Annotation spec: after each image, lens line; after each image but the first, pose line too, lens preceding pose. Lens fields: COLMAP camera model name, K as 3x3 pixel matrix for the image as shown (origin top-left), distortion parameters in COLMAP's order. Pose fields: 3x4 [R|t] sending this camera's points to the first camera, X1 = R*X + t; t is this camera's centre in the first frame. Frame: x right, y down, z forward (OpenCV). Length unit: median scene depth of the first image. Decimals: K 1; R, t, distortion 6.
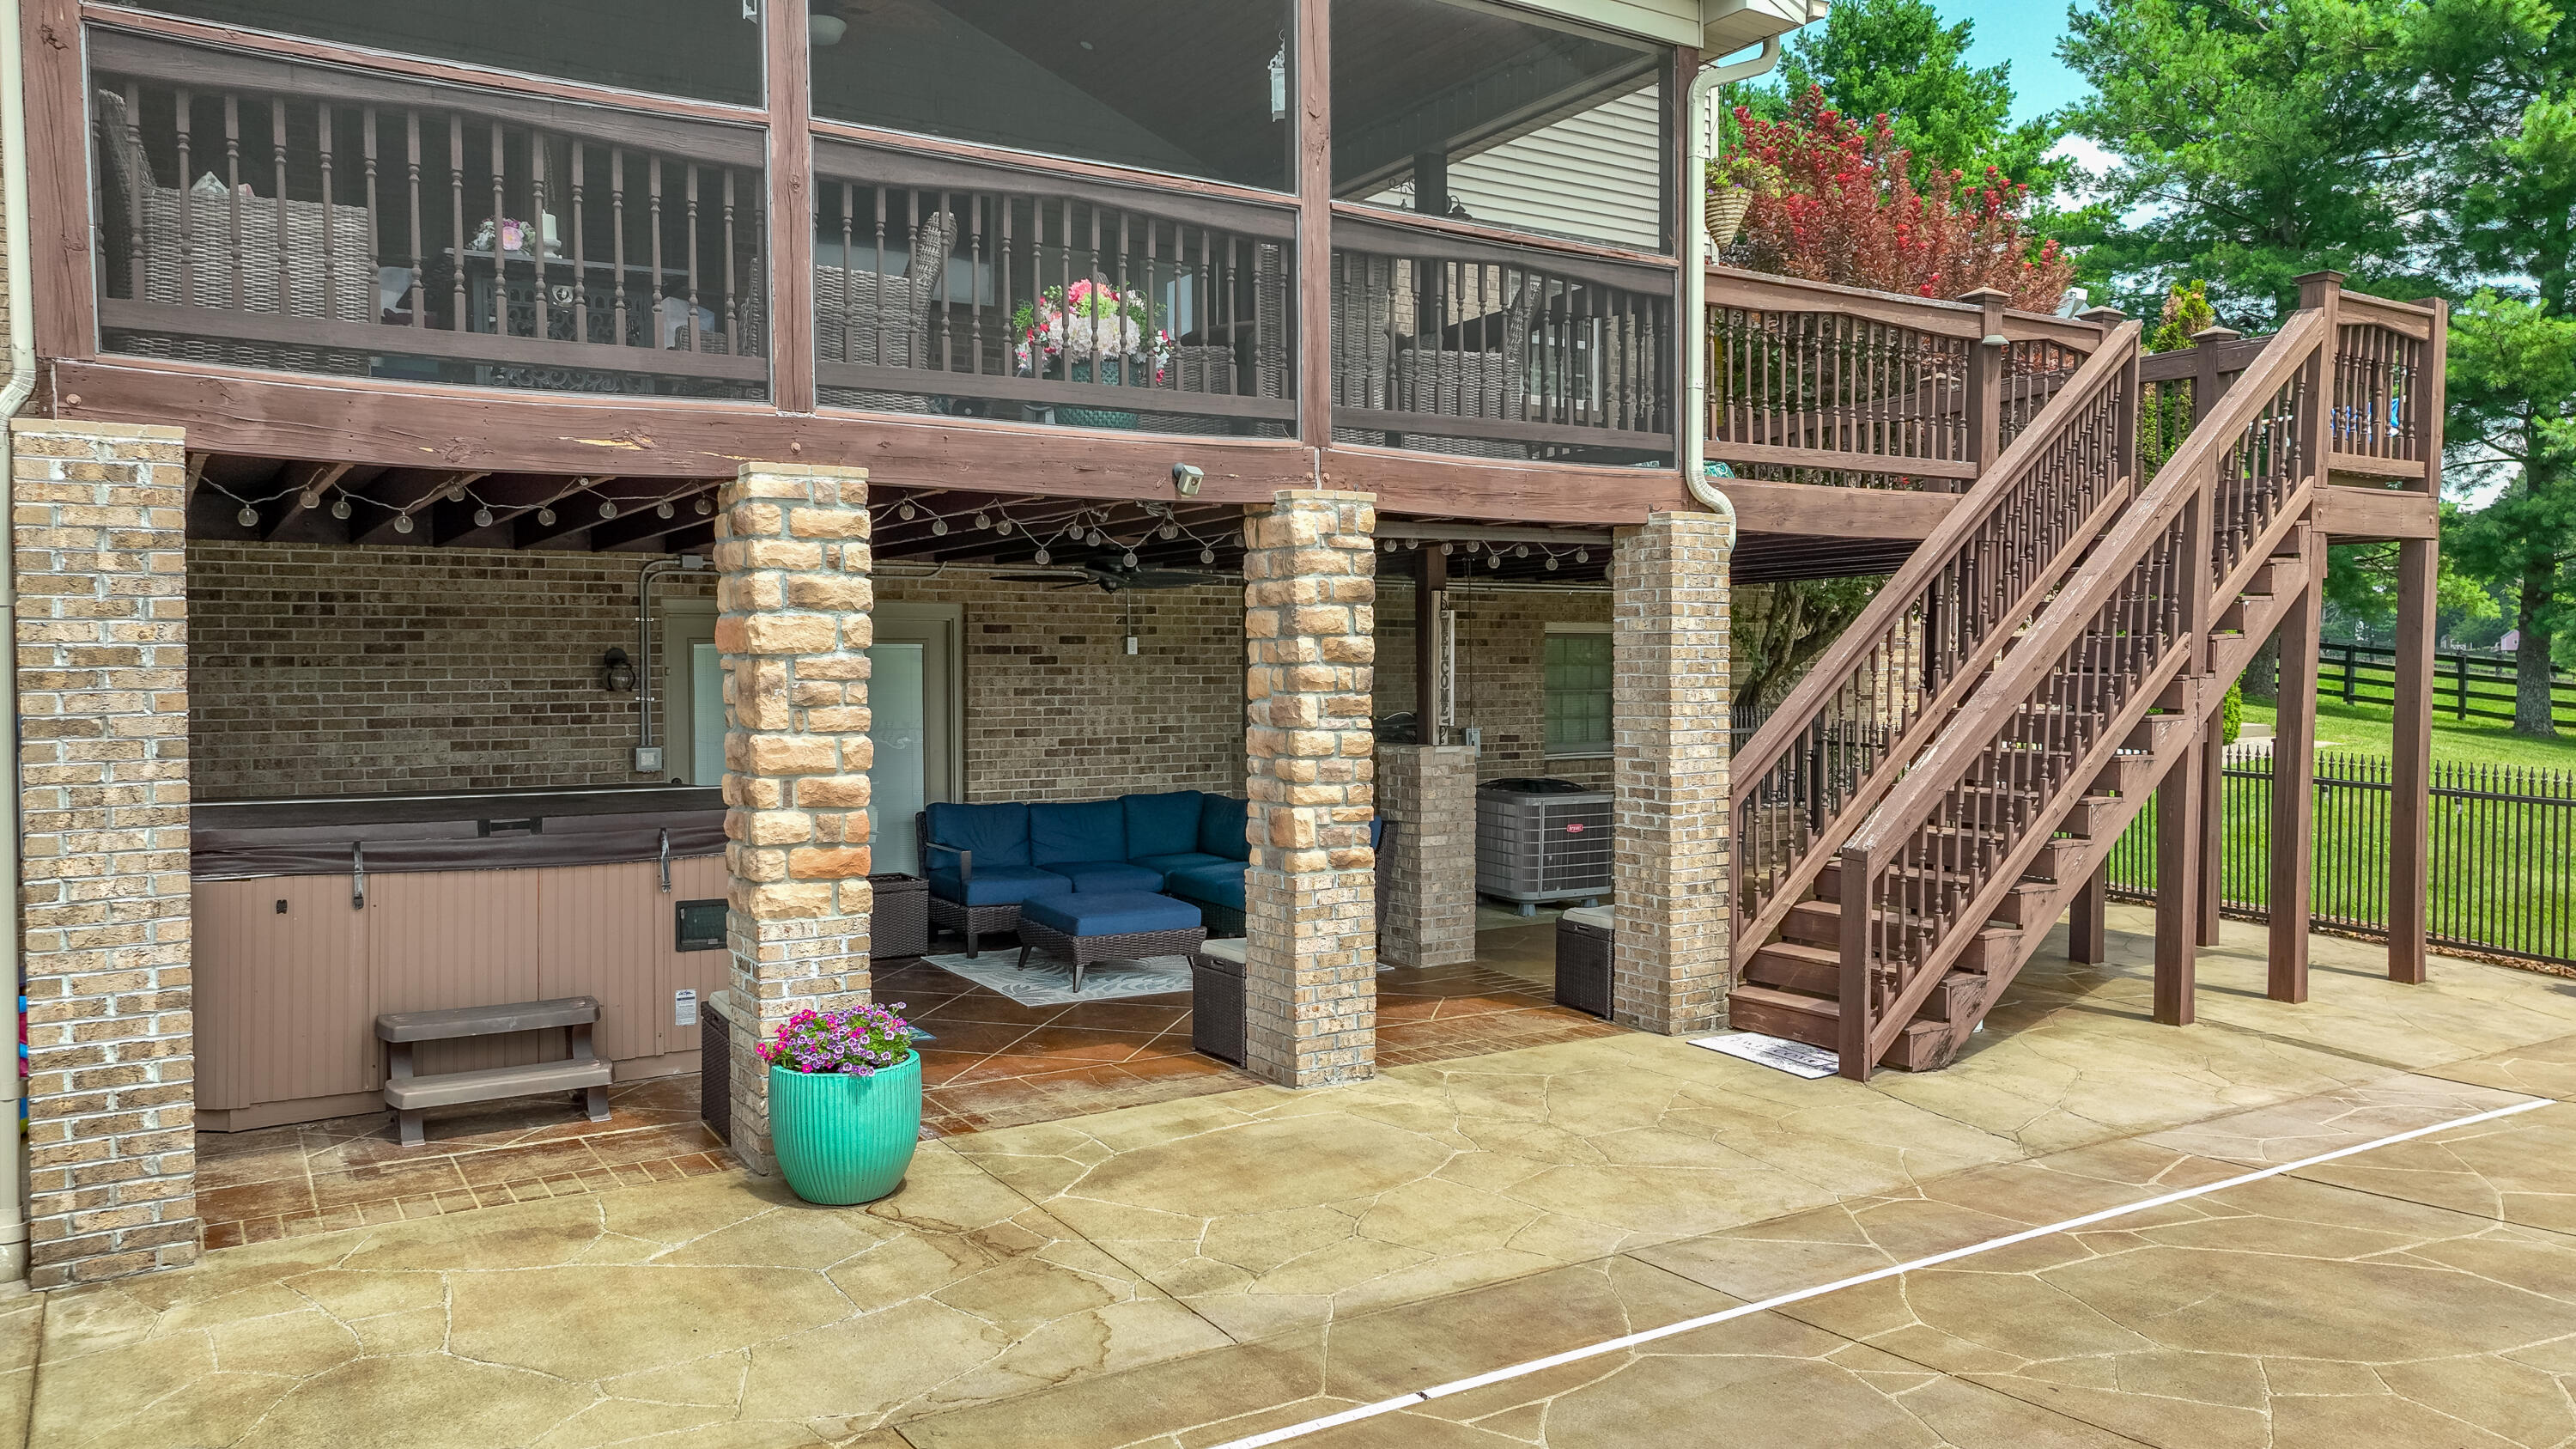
lens RADIAL K [[1811.5, 0, 1295.7], [0, 1811.5, 717.6], [0, 0, 1]] dist [0.000479, 0.021654]
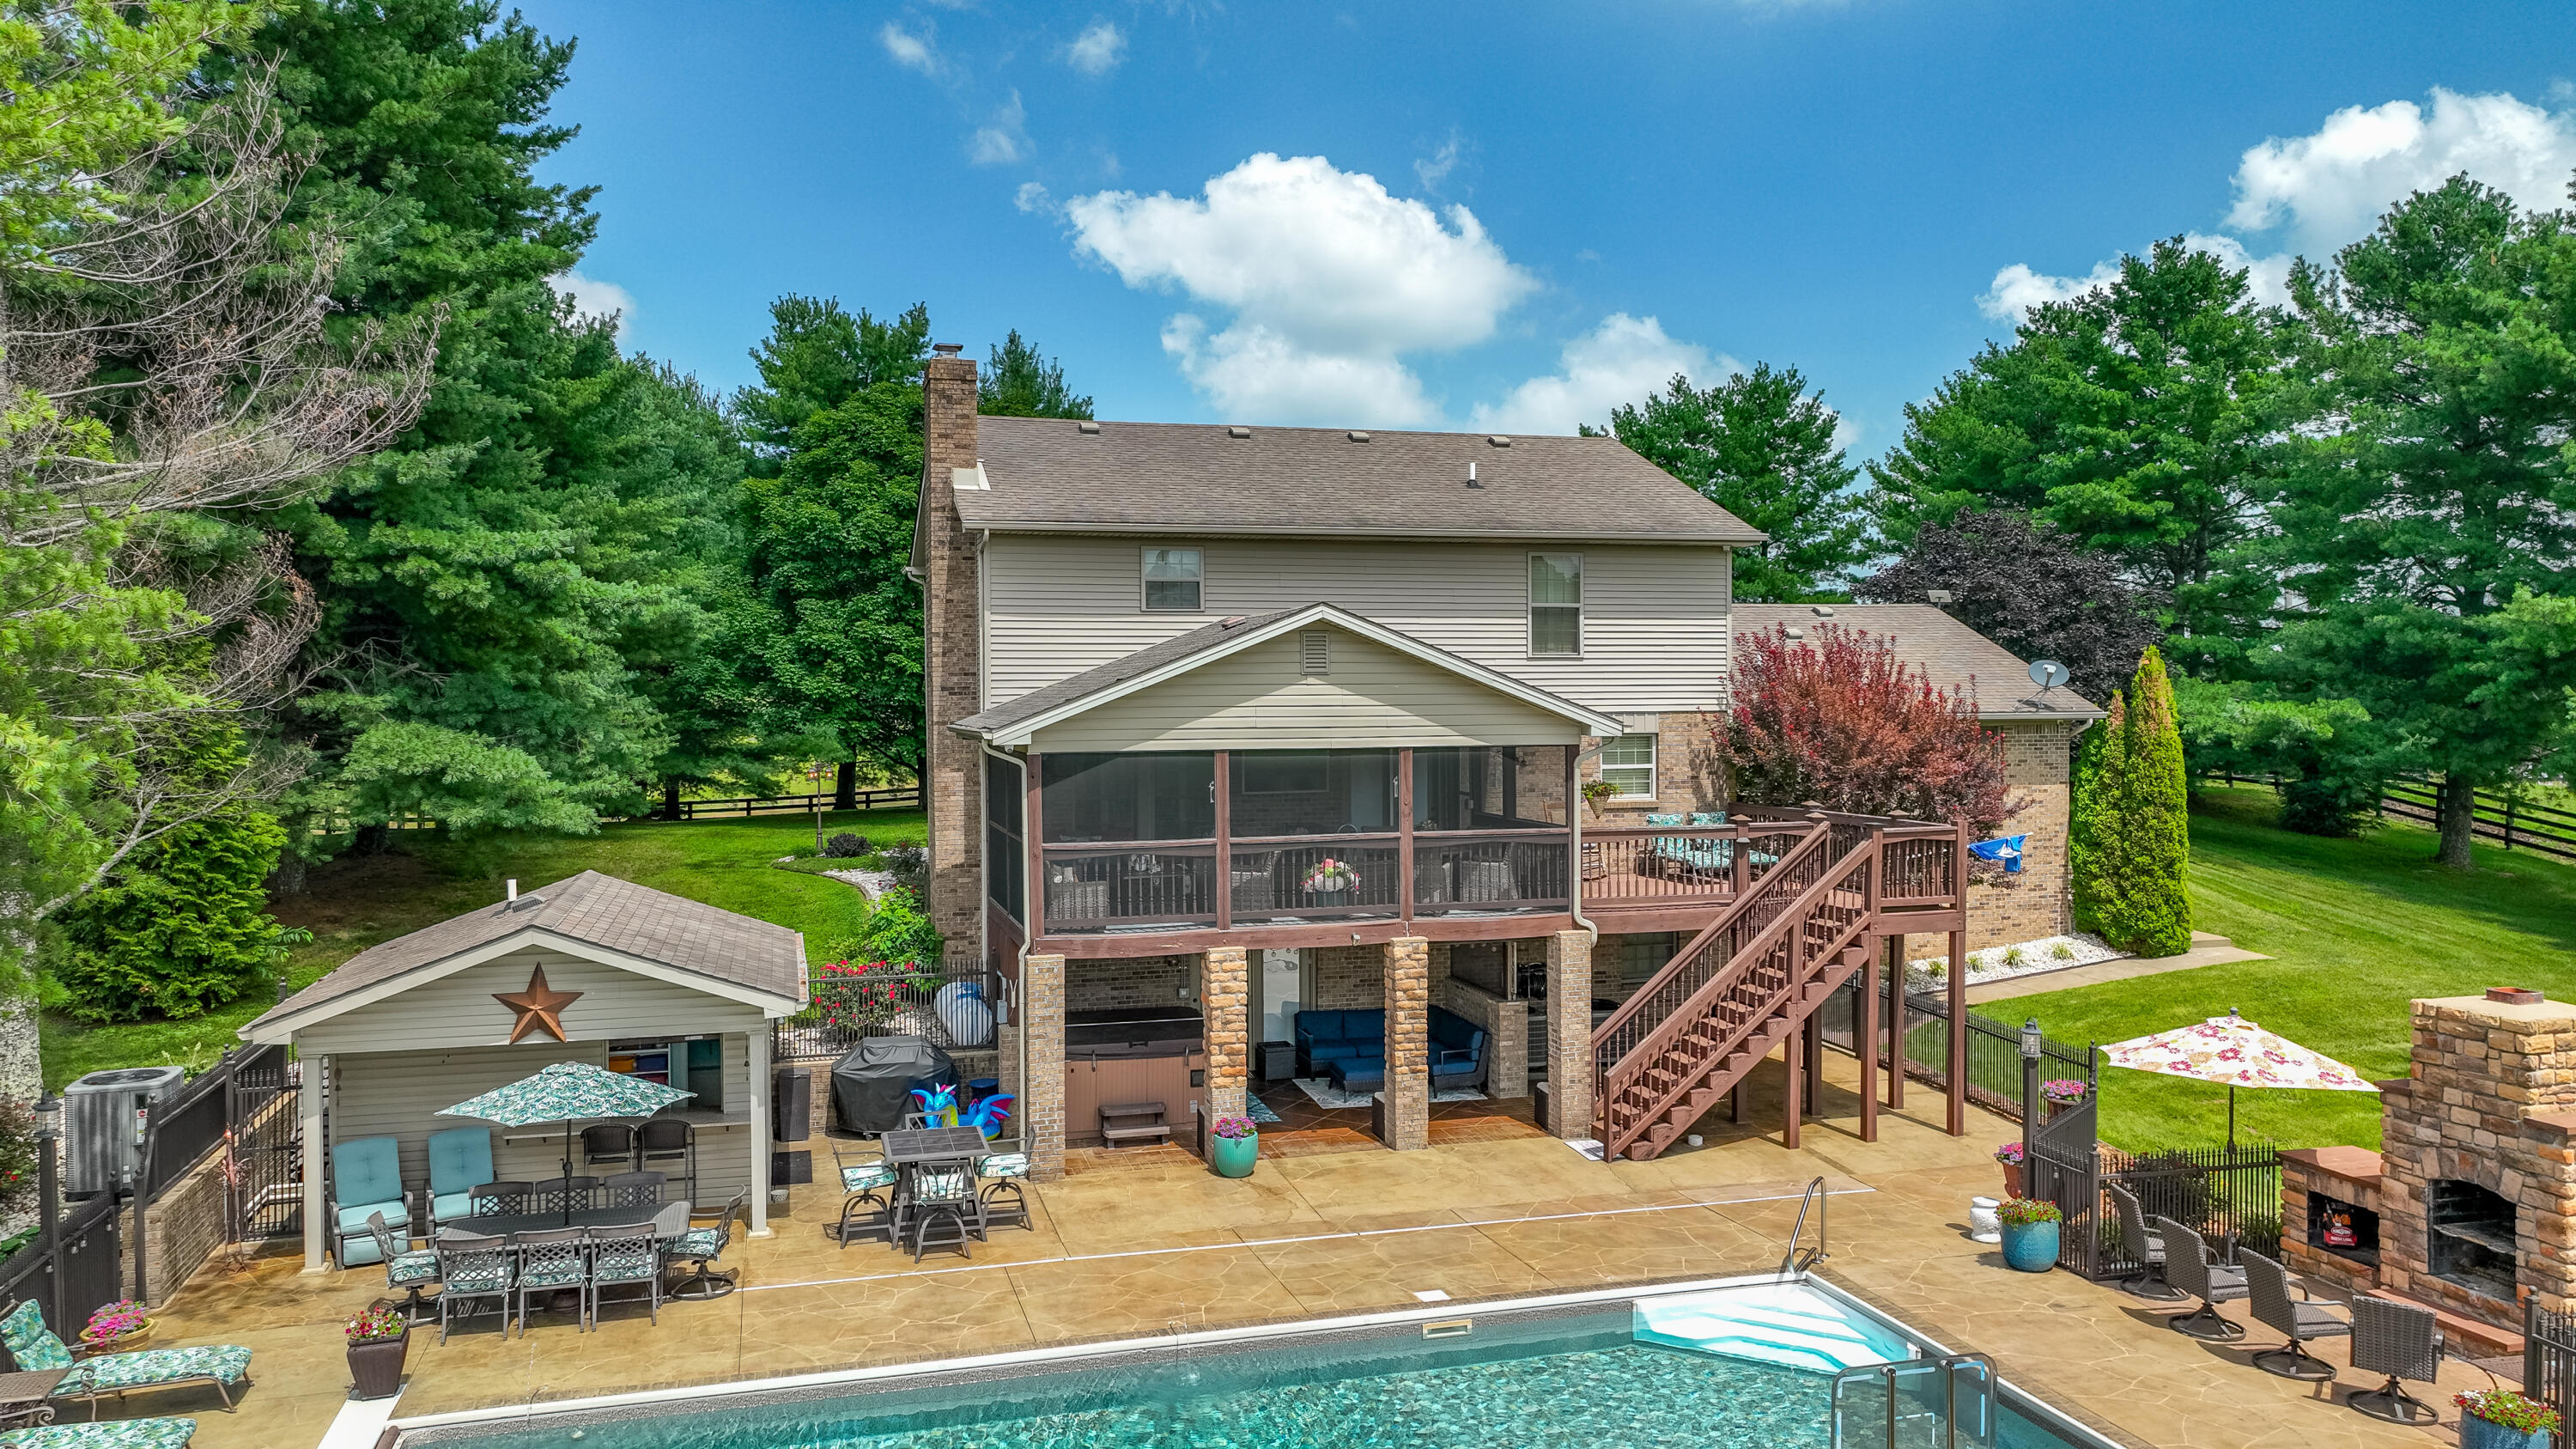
lens RADIAL K [[1811.5, 0, 1295.7], [0, 1811.5, 717.6], [0, 0, 1]] dist [0.000479, 0.021654]
pose [[0.958416, 0.003930, -0.285348, 0.797297], [-0.006086, 0.999959, -0.006669, -0.549965], [0.285311, 0.008129, 0.958401, -2.145986]]
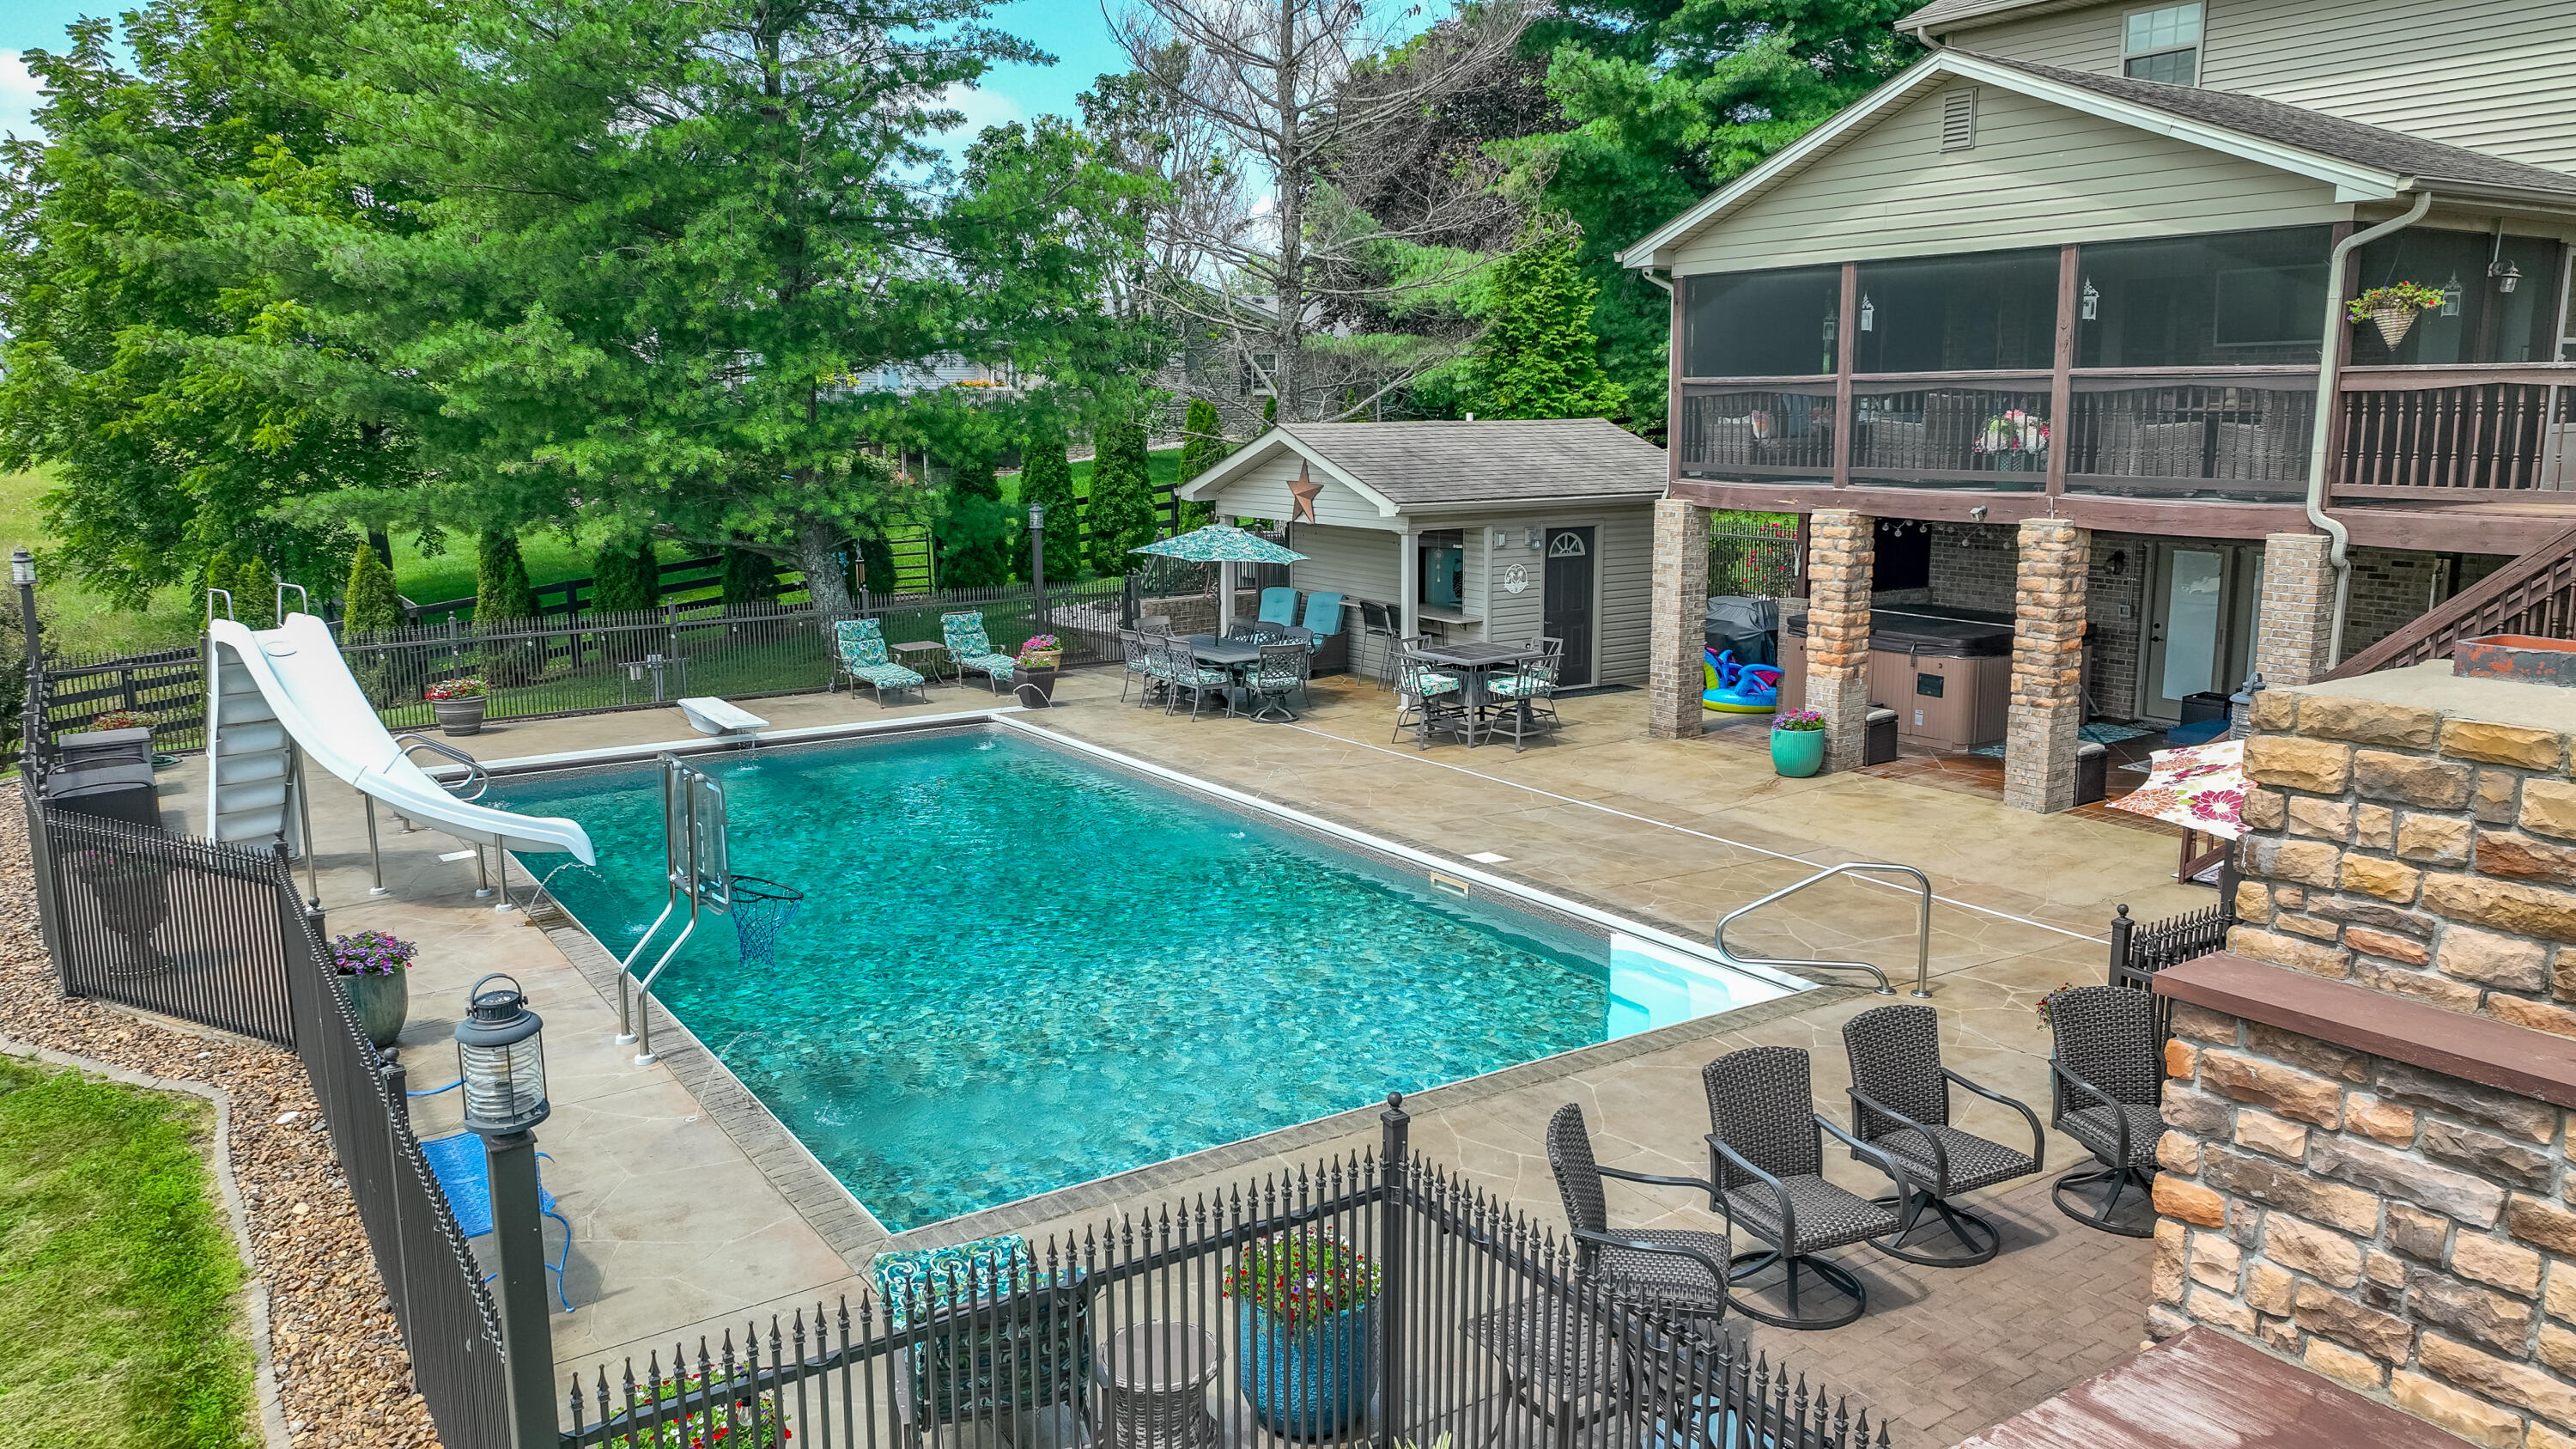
lens RADIAL K [[1811.5, 0, 1295.7], [0, 1811.5, 717.6], [0, 0, 1]] dist [0.000479, 0.021654]
pose [[0.025287, 0.176685, -0.983943, 2.471313], [-0.020542, 0.984141, 0.176193, -0.302662], [0.999469, 0.015756, 0.028516, 0.143192]]
